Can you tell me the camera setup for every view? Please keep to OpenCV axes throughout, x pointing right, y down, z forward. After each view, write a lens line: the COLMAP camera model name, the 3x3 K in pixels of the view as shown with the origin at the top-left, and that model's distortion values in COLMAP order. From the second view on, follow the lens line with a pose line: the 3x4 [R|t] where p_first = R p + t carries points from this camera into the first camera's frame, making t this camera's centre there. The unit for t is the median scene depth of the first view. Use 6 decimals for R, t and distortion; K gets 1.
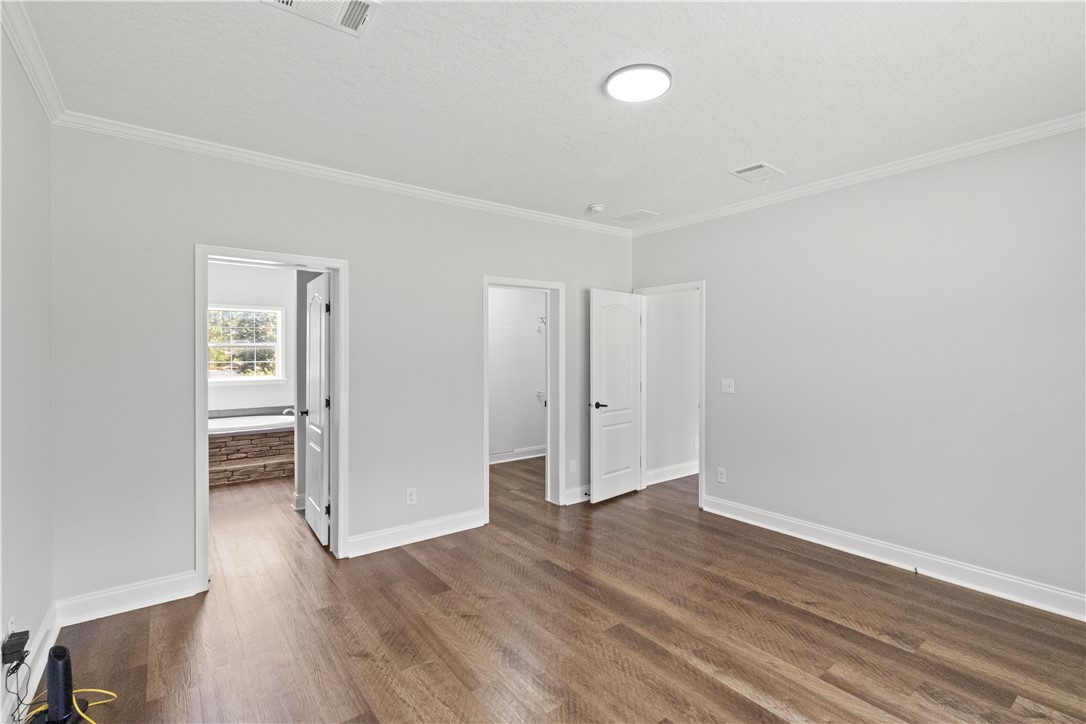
lens RADIAL K [[496.5, 0, 548.8], [0, 496.5, 361.0], [0, 0, 1]] dist [-0.001658, -0.000137]
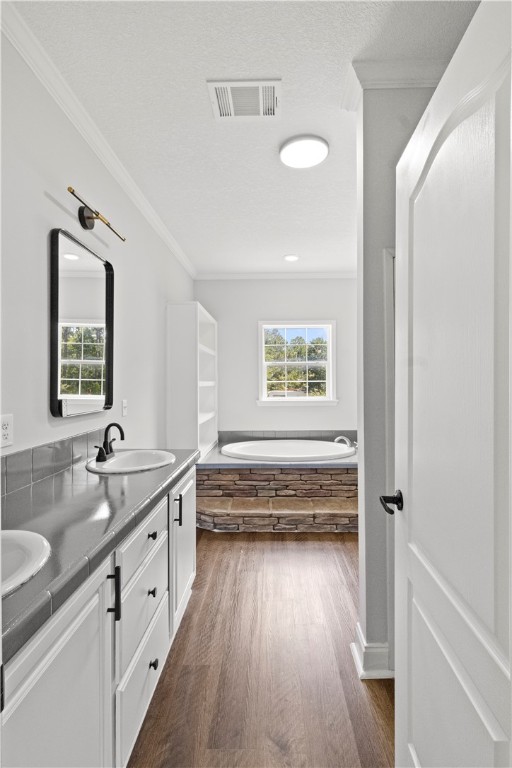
lens RADIAL K [[351.1, 0, 259.8], [0, 351.1, 382.2], [0, 0, 1]] dist [-0.001658, -0.000137]
pose [[0.771930, -0.002647, -0.635702, -0.288525], [0.002102, 0.999996, -0.001611, 0.005839], [0.635704, -0.000093, 0.771933, 0.521199]]
